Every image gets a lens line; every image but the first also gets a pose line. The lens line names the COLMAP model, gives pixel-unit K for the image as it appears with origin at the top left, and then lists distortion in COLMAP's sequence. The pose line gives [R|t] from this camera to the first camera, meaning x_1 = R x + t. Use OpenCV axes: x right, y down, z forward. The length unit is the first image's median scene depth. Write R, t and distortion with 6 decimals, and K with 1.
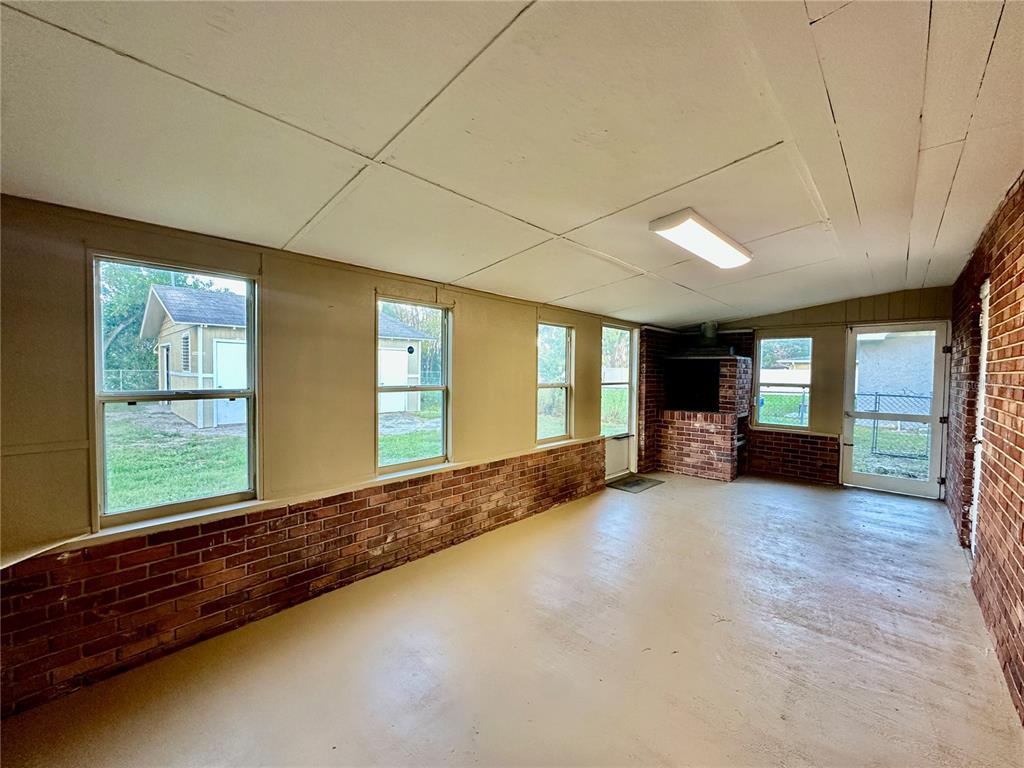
lens RADIAL K [[407.9, 0, 512.0], [0, 407.9, 384.3], [0, 0, 1]] dist [-0.005504, 0.002061]
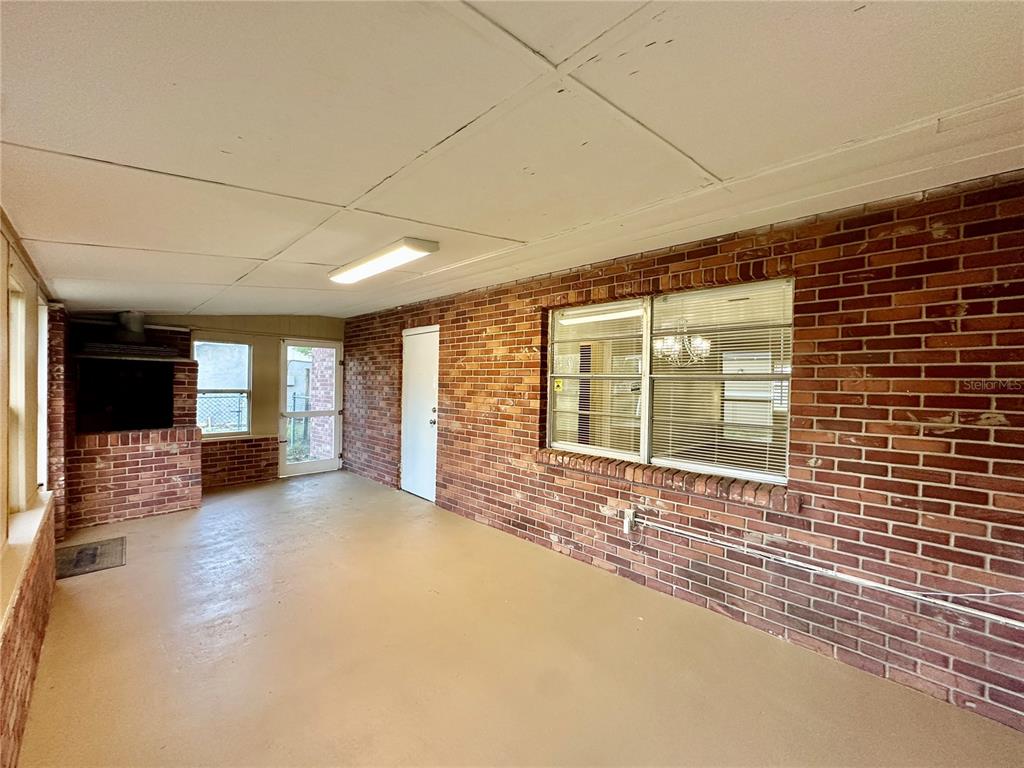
lens RADIAL K [[407.9, 0, 511.5], [0, 407.9, 383.7], [0, 0, 1]] dist [-0.005504, 0.002061]
pose [[0.026805, -0.014810, 0.999531, -0.284107], [0.016548, 0.999760, 0.014370, -0.019456], [-0.999504, 0.016155, 0.027044, 0.307501]]
